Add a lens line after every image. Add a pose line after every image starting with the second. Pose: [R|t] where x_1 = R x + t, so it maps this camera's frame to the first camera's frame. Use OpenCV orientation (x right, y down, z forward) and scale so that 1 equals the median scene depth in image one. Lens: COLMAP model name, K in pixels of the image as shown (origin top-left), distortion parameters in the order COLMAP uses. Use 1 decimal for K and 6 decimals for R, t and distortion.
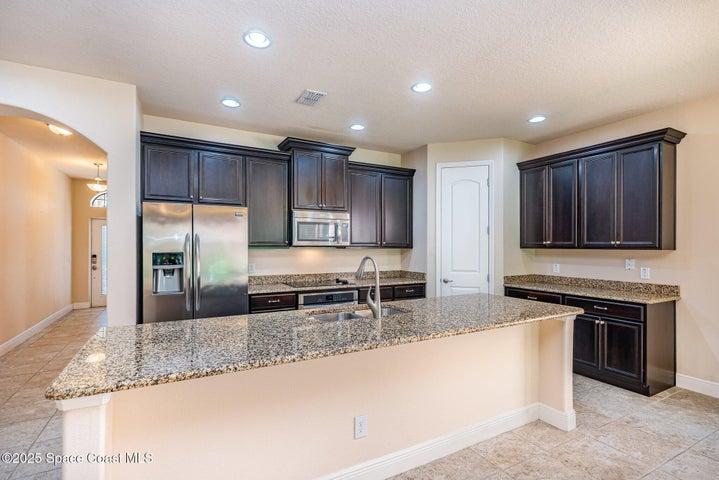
lens RADIAL K [[346.7, 0, 363.6], [0, 346.7, 246.4], [0, 0, 1]] dist [0.000032, 0.000138]
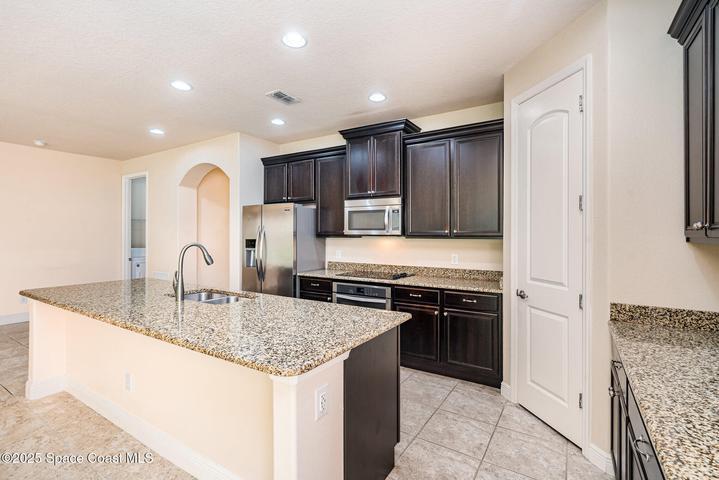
lens RADIAL K [[338.4, 0, 361.8], [0, 338.4, 233.2], [0, 0, 1]] dist [0.003433, 0.000238]
pose [[0.490365, -0.005587, -0.871499, 0.687451], [-0.006304, 0.999931, -0.009957, 0.002791], [0.871495, 0.010377, 0.490295, 0.540785]]
